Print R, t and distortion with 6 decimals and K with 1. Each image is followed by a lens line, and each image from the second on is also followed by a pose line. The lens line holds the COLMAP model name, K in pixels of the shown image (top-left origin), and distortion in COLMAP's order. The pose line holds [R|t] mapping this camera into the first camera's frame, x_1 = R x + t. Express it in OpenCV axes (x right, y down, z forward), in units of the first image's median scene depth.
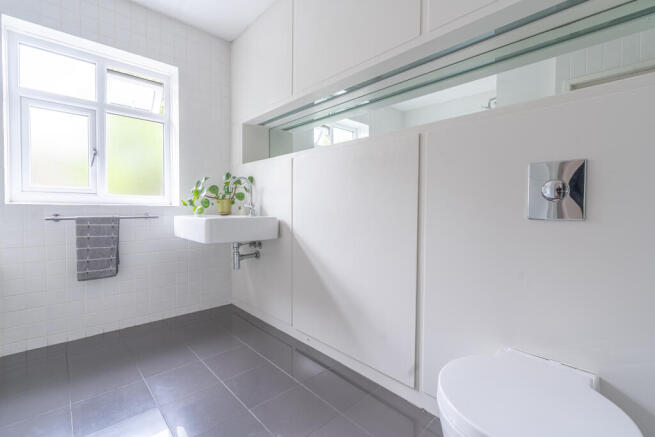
lens RADIAL K [[296.4, 0, 325.6], [0, 296.4, 214.6], [0, 0, 1]] dist [-0.006460, 0.001704]
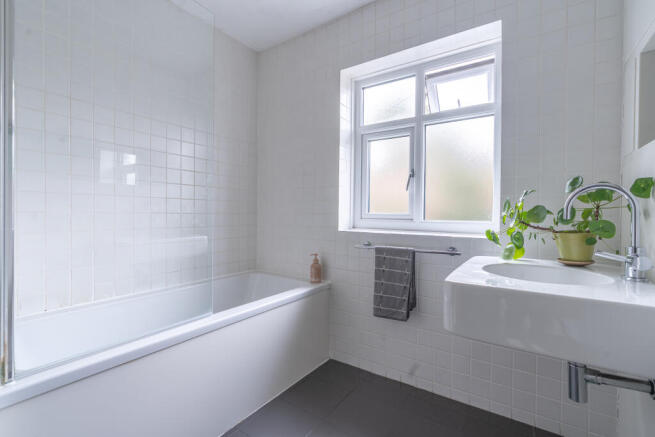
lens RADIAL K [[296.4, 0, 326.8], [0, 296.4, 216.3], [0, 0, 1]] dist [-0.006460, 0.001704]
pose [[0.209948, 0.004671, -0.977701, 0.047254], [-0.029185, 0.999573, -0.001492, -0.077145], [0.977277, 0.028848, 0.209994, 0.599669]]
